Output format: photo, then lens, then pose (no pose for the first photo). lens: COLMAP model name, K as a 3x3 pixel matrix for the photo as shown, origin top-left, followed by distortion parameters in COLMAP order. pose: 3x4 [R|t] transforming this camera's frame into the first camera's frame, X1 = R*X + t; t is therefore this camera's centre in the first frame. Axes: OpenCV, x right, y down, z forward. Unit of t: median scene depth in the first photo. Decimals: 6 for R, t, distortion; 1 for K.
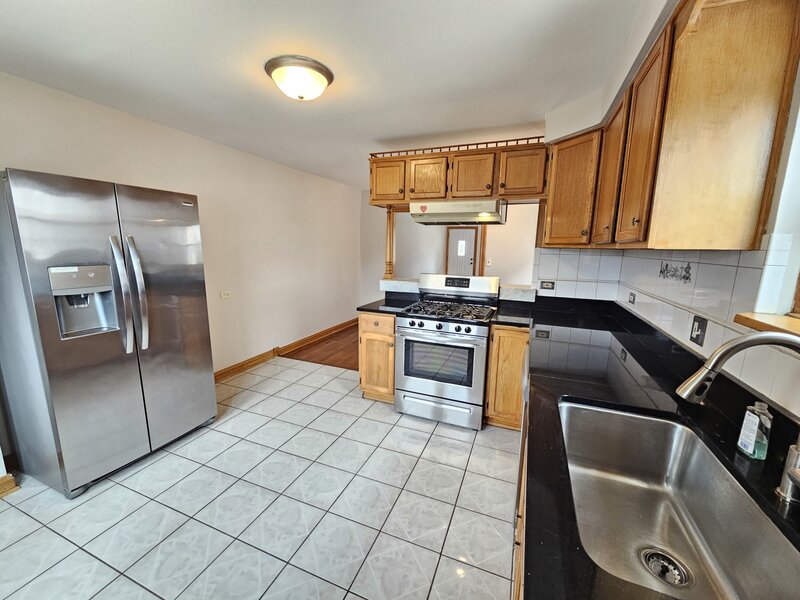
lens RADIAL K [[321.8, 0, 402.3], [0, 321.8, 303.7], [0, 0, 1]] dist [-0.000867, -0.000042]
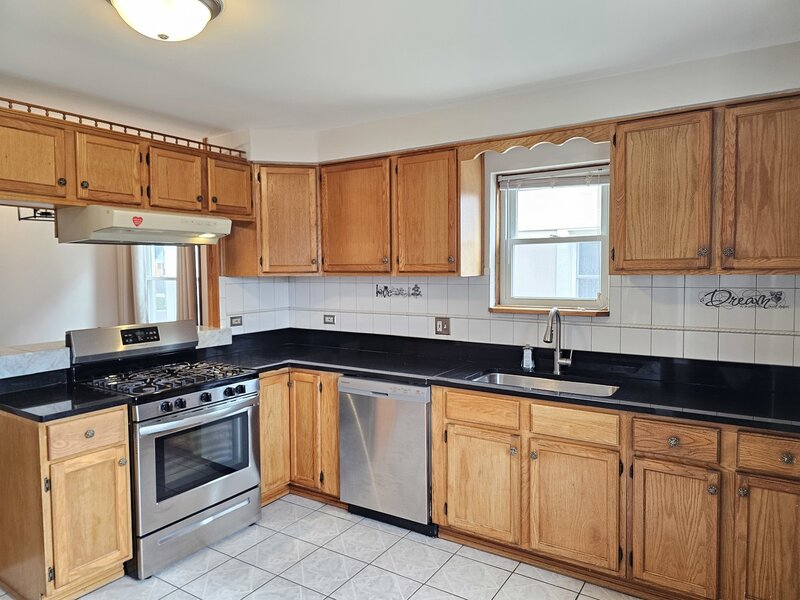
lens RADIAL K [[535.7, 0, 401.6], [0, 535.7, 297.3], [0, 0, 1]] dist [0.047580, -0.046400]
pose [[0.191353, -0.073129, 0.978793, -0.872222], [0.183794, 0.982251, 0.037456, -0.098802], [-0.964160, 0.172730, 0.201397, 0.332755]]
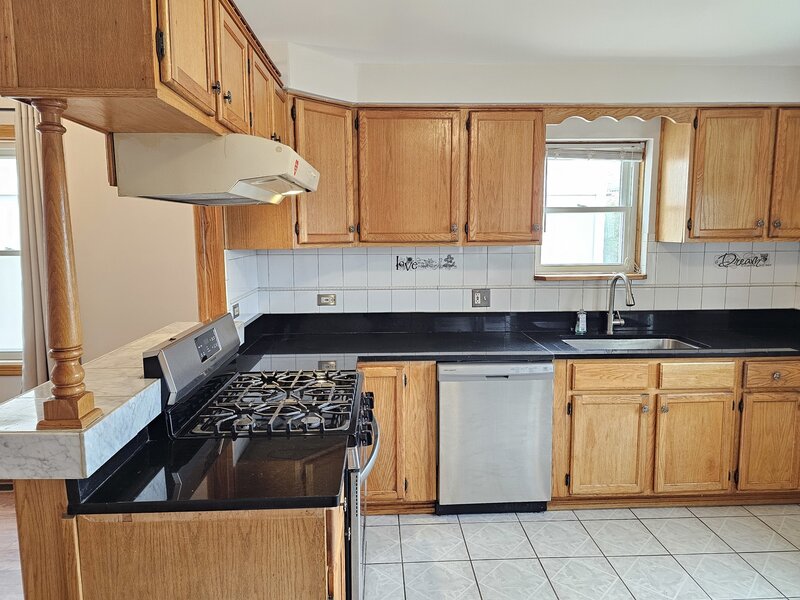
lens RADIAL K [[535.7, 0, 397.4], [0, 535.7, 296.2], [0, 0, 1]] dist [0.047580, -0.046400]
pose [[-0.409082, -0.127705, 0.903517, -0.609950], [0.159522, 0.964902, 0.208607, -0.263331], [-0.898446, 0.229468, -0.374352, 1.186710]]
